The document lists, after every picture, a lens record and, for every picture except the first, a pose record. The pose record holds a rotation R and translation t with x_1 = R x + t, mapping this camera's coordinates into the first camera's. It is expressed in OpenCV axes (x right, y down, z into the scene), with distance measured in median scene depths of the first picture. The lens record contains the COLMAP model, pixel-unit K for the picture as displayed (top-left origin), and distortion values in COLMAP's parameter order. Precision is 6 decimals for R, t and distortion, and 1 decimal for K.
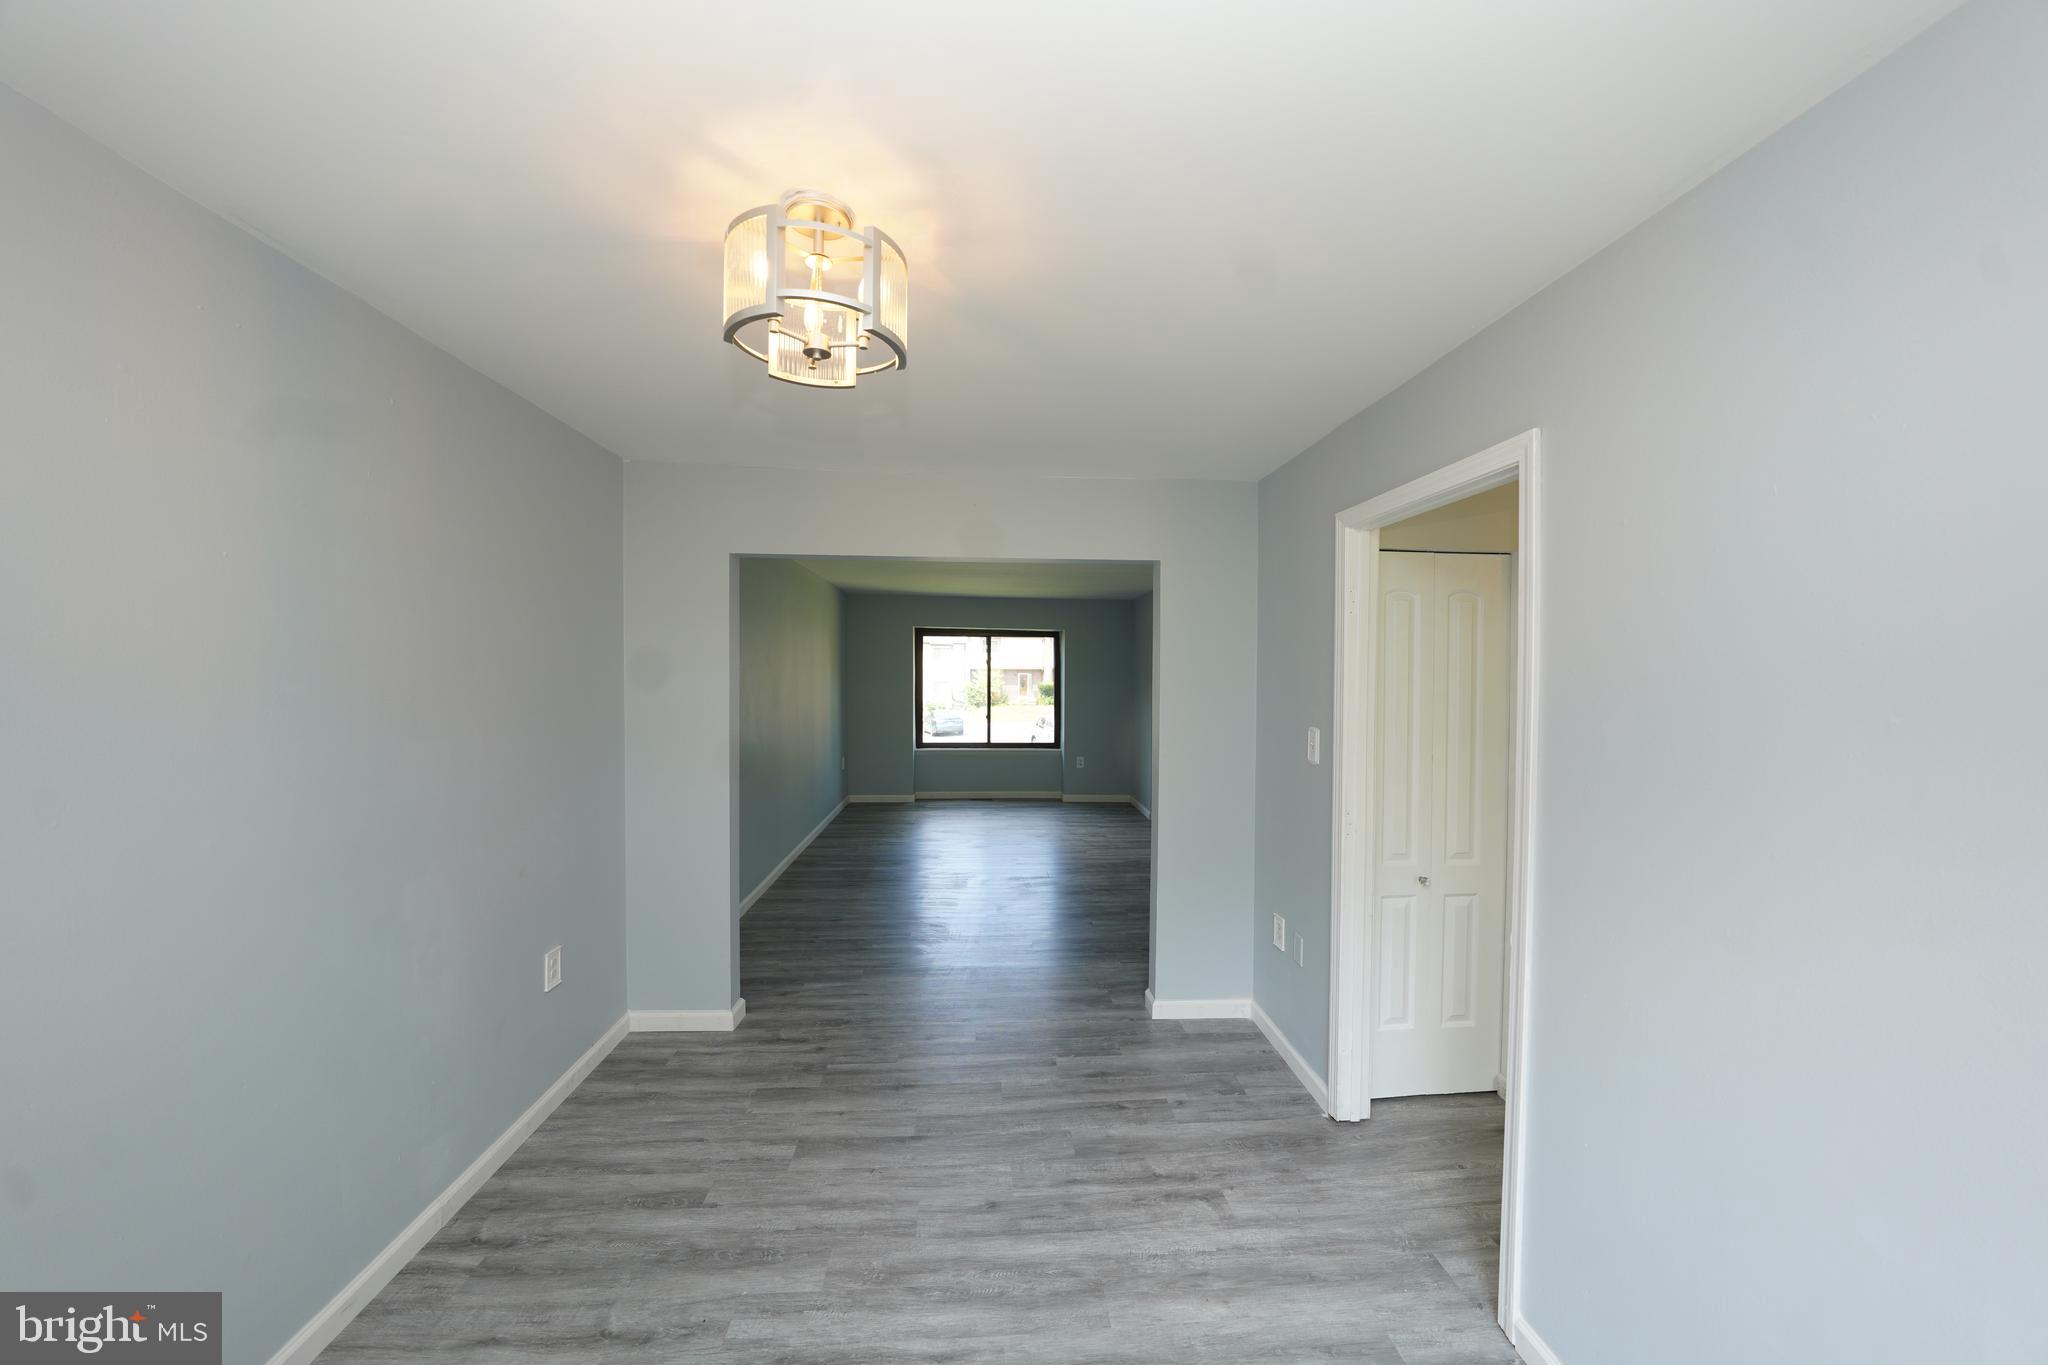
lens RADIAL K [[706.0, 0, 1021.1], [0, 706.0, 691.9], [0, 0, 1]] dist [-0.026500, 0.004823]
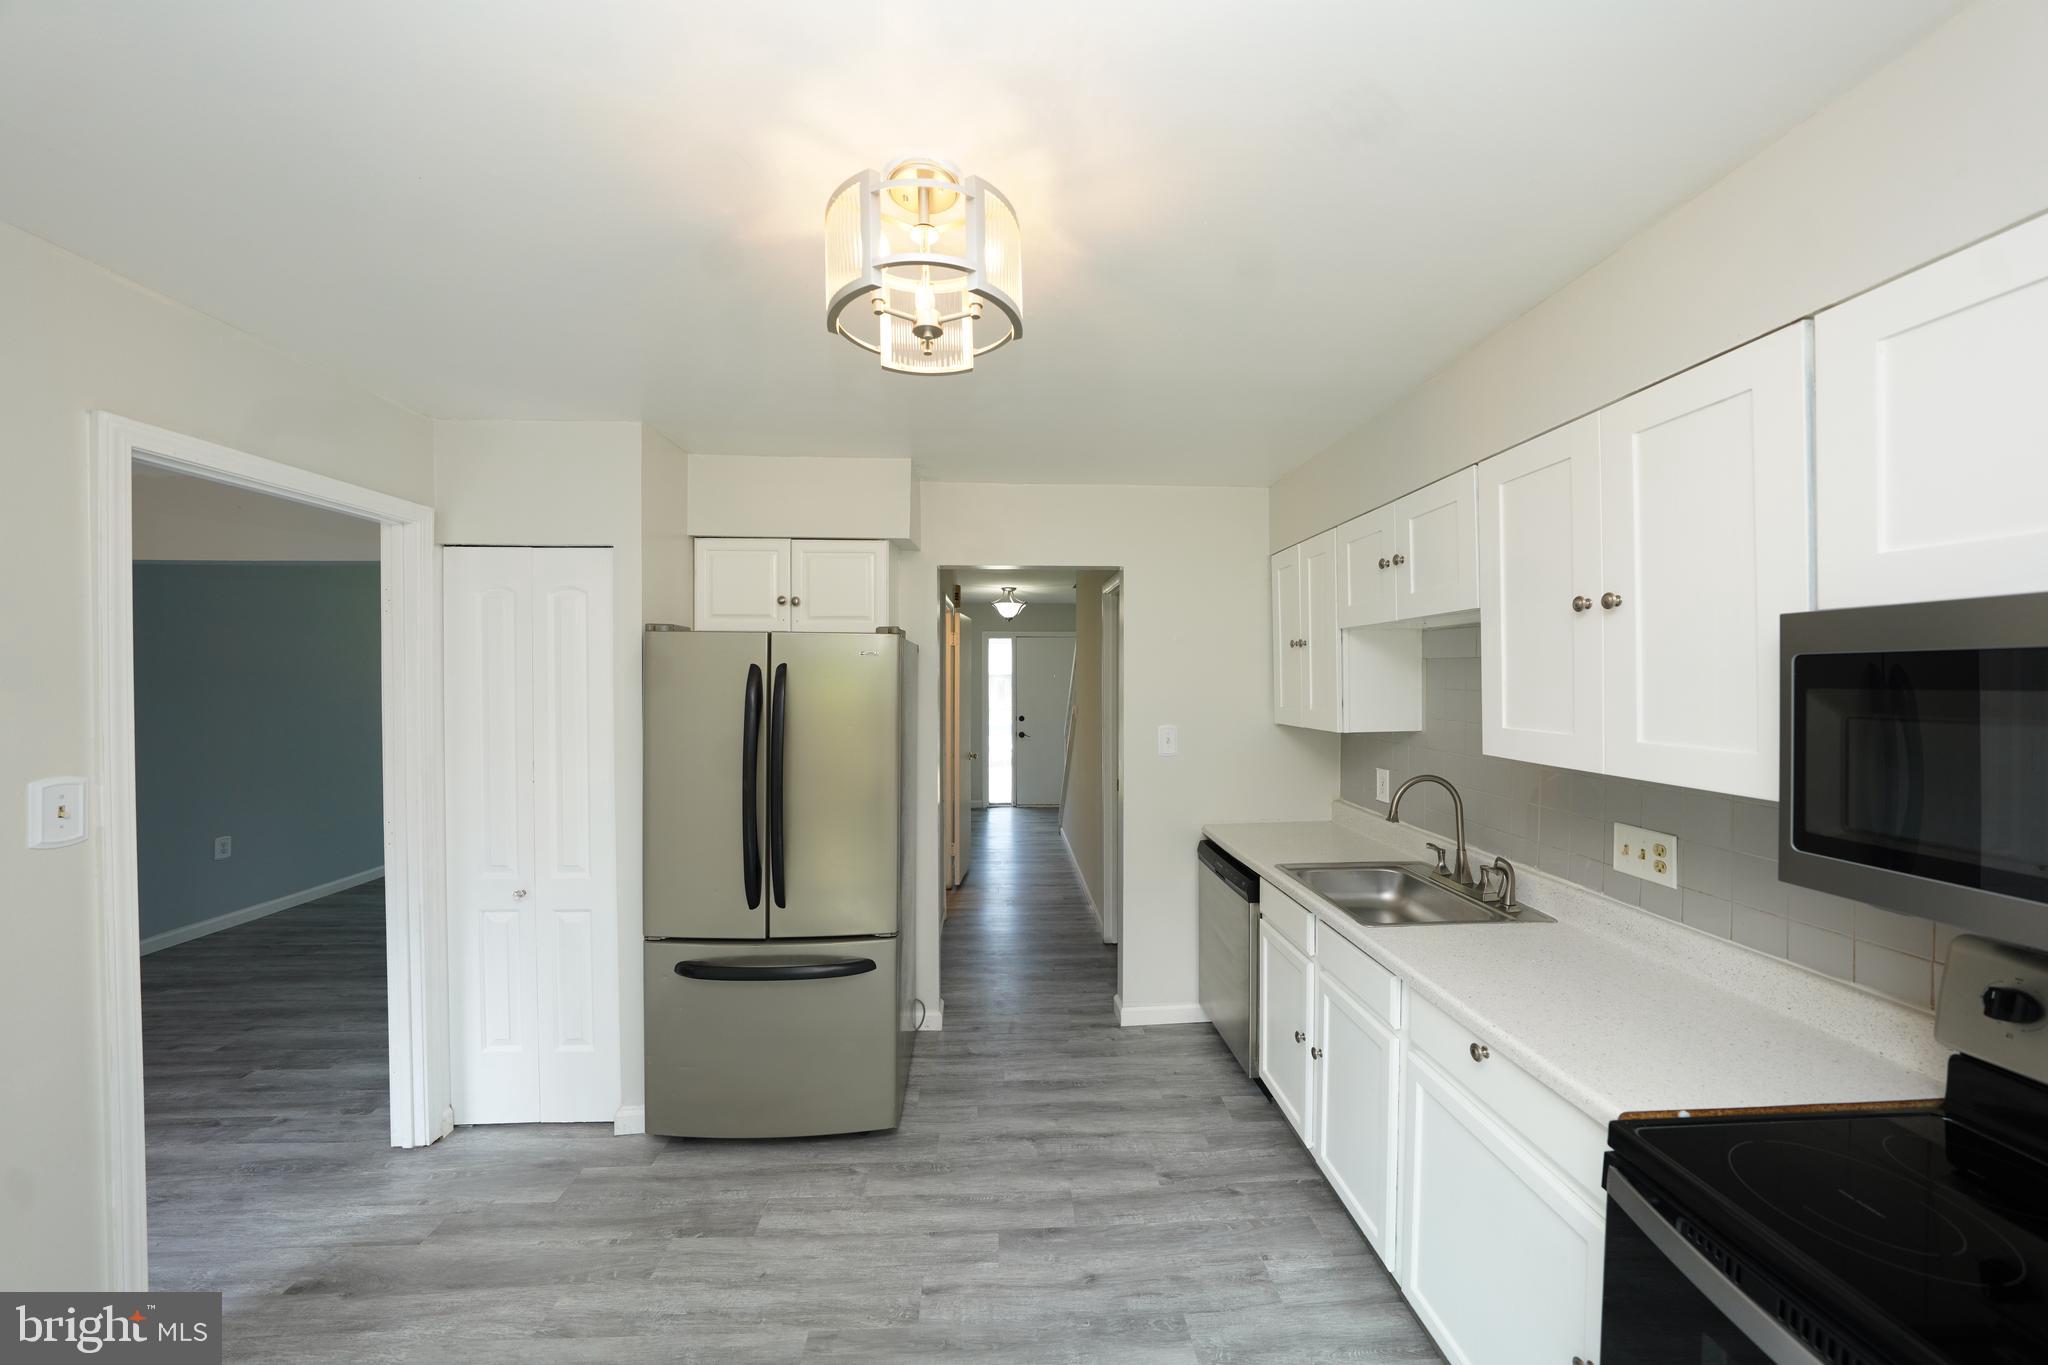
lens RADIAL K [[706.0, 0, 1030.4], [0, 706.0, 683.0], [0, 0, 1]] dist [-0.026500, 0.004823]
pose [[0.999643, -0.006075, -0.026022, 1.269795], [0.005700, 0.999879, -0.014475, 0.001231], [0.026107, 0.014322, 0.999557, 0.070405]]
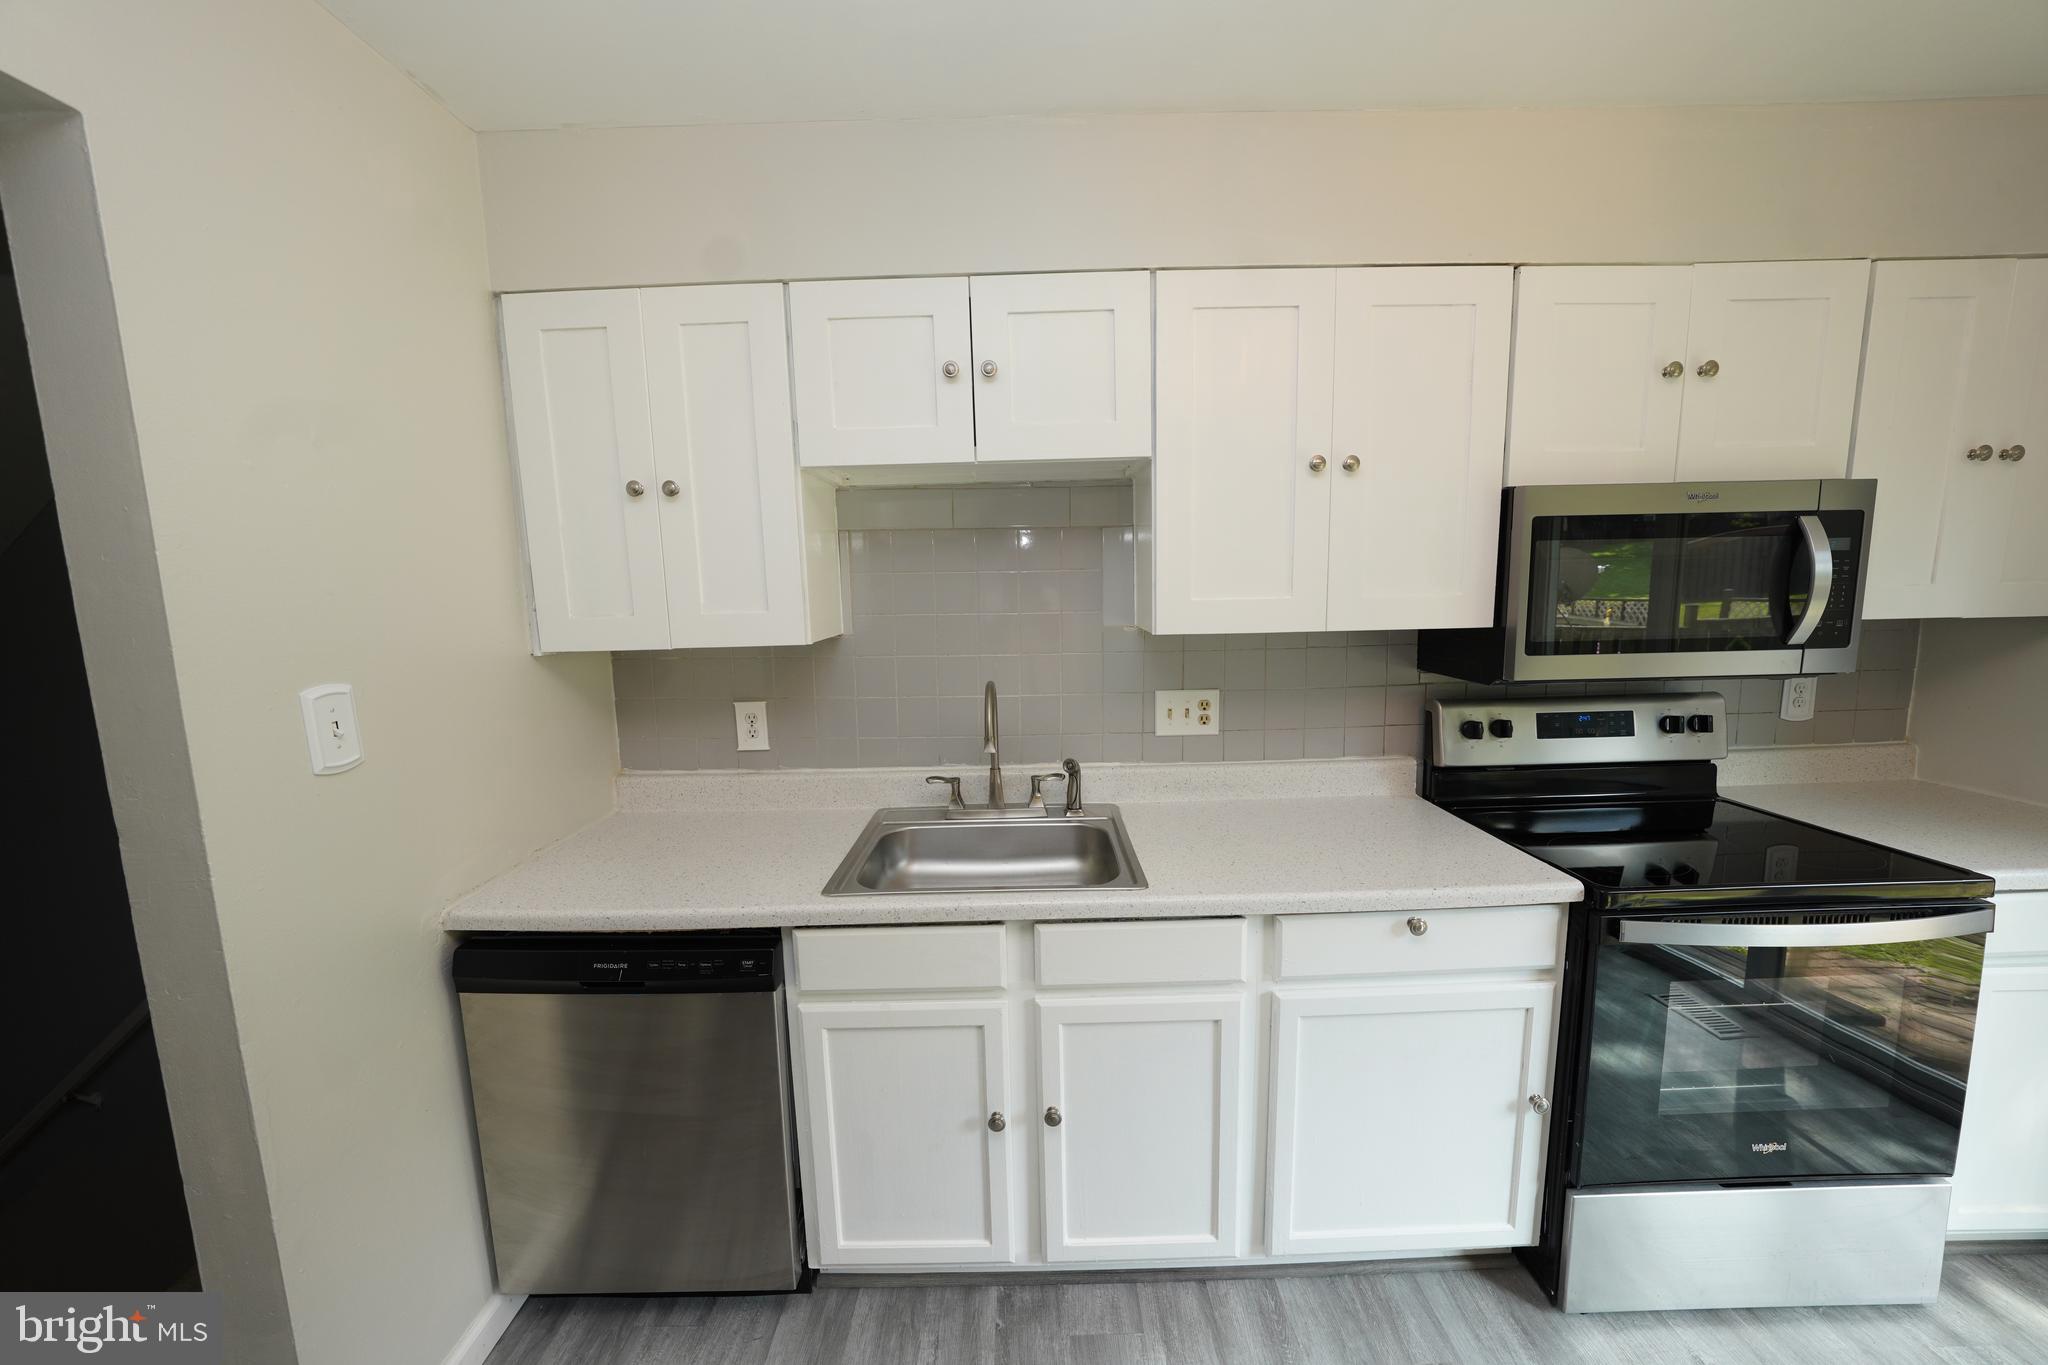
lens RADIAL K [[725.2, 0, 1026.8], [0, 725.2, 681.8], [0, 0, 1]] dist [-0.025629, 0.005337]
pose [[0.076205, -0.134182, 0.988022, 1.080354], [0.047033, 0.990284, 0.130862, 0.018703], [-0.995982, 0.036498, 0.081776, 0.845399]]
